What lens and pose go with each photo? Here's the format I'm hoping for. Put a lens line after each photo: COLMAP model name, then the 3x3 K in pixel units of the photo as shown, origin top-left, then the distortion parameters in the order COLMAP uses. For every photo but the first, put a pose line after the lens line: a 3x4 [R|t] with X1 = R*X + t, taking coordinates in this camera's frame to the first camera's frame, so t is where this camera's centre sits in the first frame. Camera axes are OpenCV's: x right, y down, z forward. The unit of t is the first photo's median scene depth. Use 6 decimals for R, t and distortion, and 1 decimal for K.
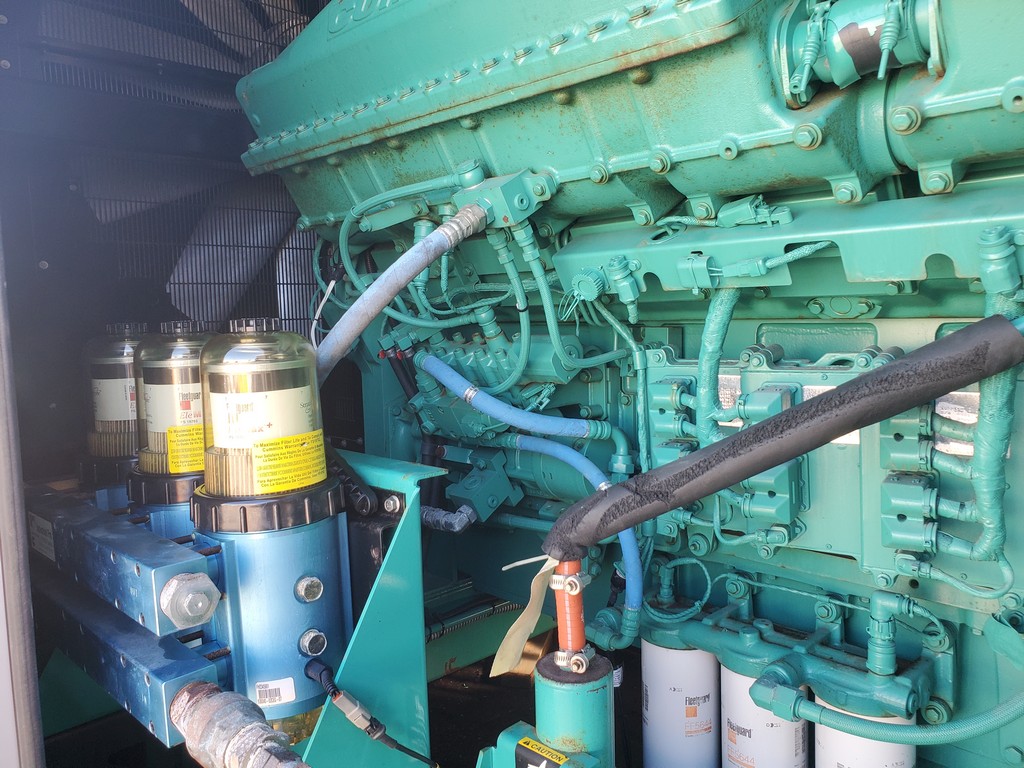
lens RADIAL K [[796.7, 0, 518.6], [0, 796.7, 376.5], [0, 0, 1]] dist [0.005926, 0.030266]
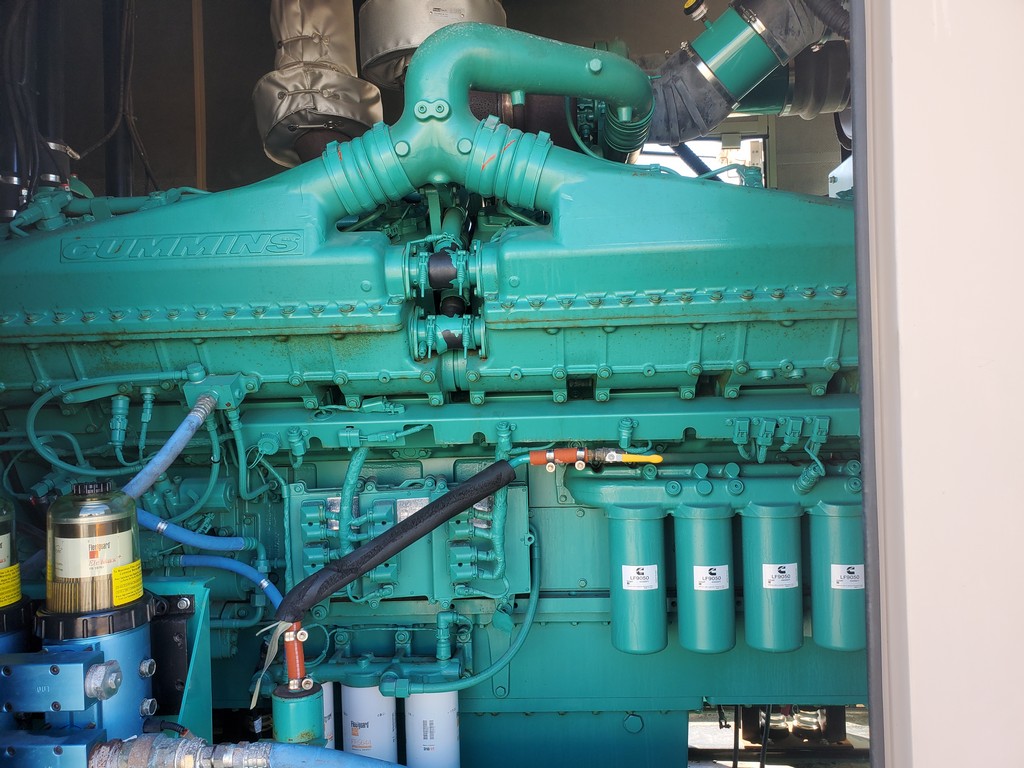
lens RADIAL K [[796.7, 0, 514.0], [0, 796.7, 383.1], [0, 0, 1]] dist [0.005926, 0.030266]
pose [[0.745378, 0.018038, 0.666398, -0.686384], [0.069464, 0.992091, -0.104551, -0.046212], [-0.663013, 0.124221, 0.738229, -0.536164]]
